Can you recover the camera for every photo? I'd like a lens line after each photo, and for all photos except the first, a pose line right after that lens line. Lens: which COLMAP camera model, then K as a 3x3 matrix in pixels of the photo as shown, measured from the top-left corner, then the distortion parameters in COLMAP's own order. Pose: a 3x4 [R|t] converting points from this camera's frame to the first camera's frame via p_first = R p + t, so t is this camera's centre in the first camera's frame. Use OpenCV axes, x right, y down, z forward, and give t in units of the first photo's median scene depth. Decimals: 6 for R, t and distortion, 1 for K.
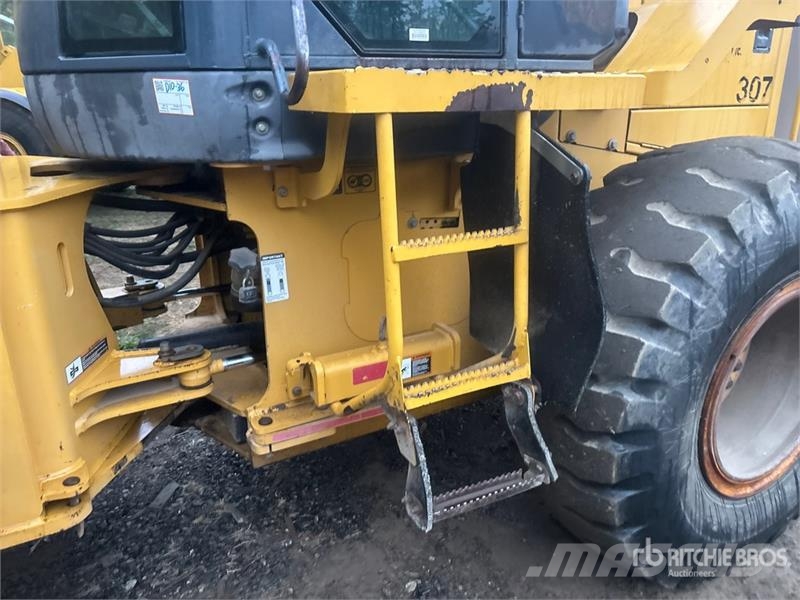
lens RADIAL K [[602.9, 0, 395.3], [0, 602.9, 307.7], [0, 0, 1]] dist [0.038038, -0.041341]
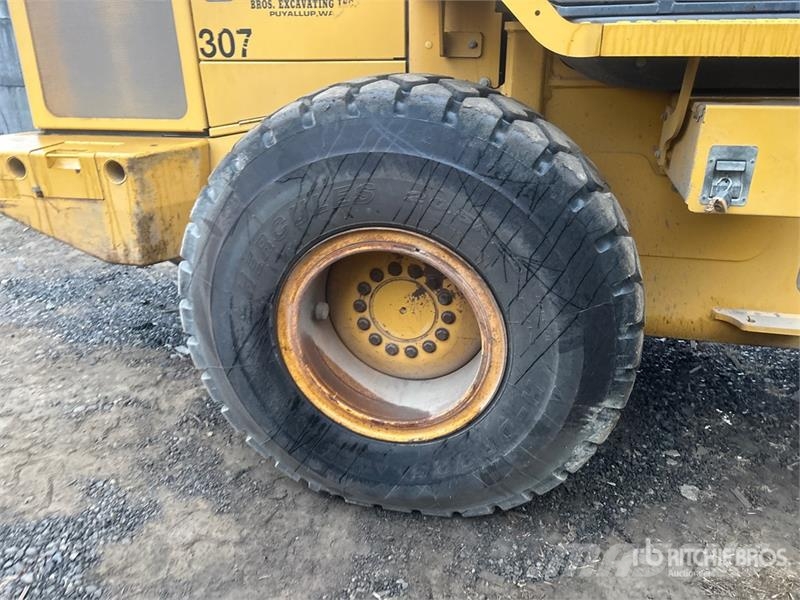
lens RADIAL K [[607.0, 0, 400.5], [0, 607.0, 297.5], [0, 0, 1]] dist [0.044452, -0.050141]
pose [[0.735616, 0.258669, -0.626066, 2.157022], [-0.225519, 0.965017, 0.133731, -0.227548], [0.638757, 0.042815, 0.768217, 0.634583]]
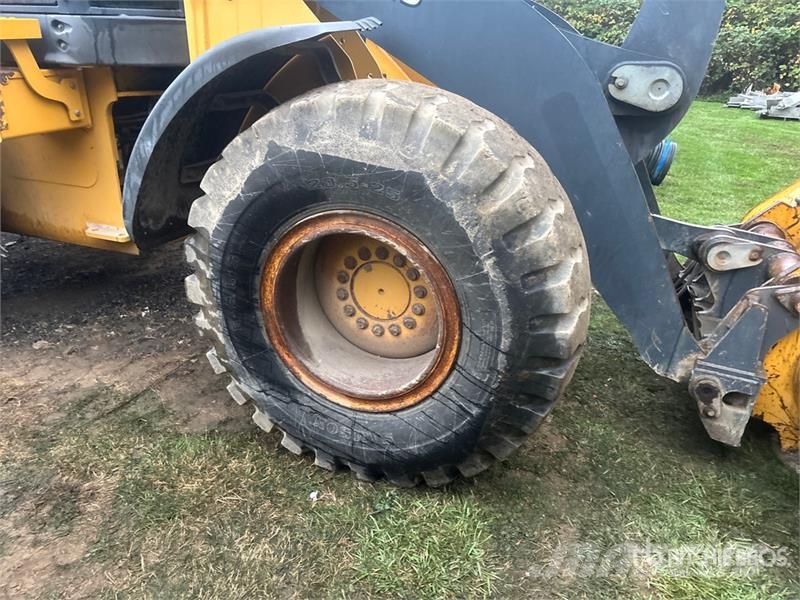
lens RADIAL K [[607.0, 0, 400.5], [0, 607.0, 297.5], [0, 0, 1]] dist [0.044452, -0.050141]
pose [[0.649646, 0.316921, -0.691029, 4.119862], [-0.294269, 0.942937, 0.155805, -0.591033], [0.700975, 0.102131, 0.705836, 1.613901]]
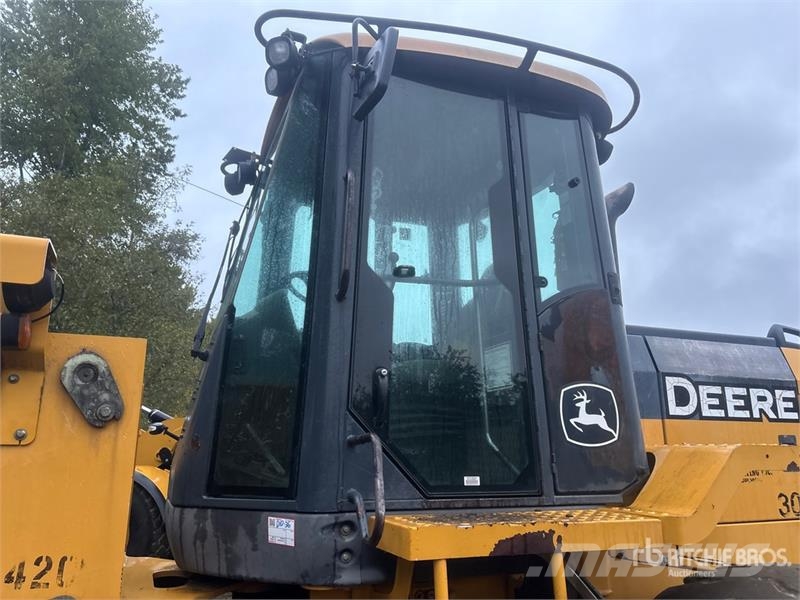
lens RADIAL K [[602.9, 0, 395.3], [0, 602.9, 307.7], [0, 0, 1]] dist [0.038038, -0.041341]
pose [[0.991969, -0.025802, -0.123825, 0.046721], [-0.046723, 0.834982, -0.548291, -0.043343], [0.117538, 0.549673, 0.827070, -0.288789]]
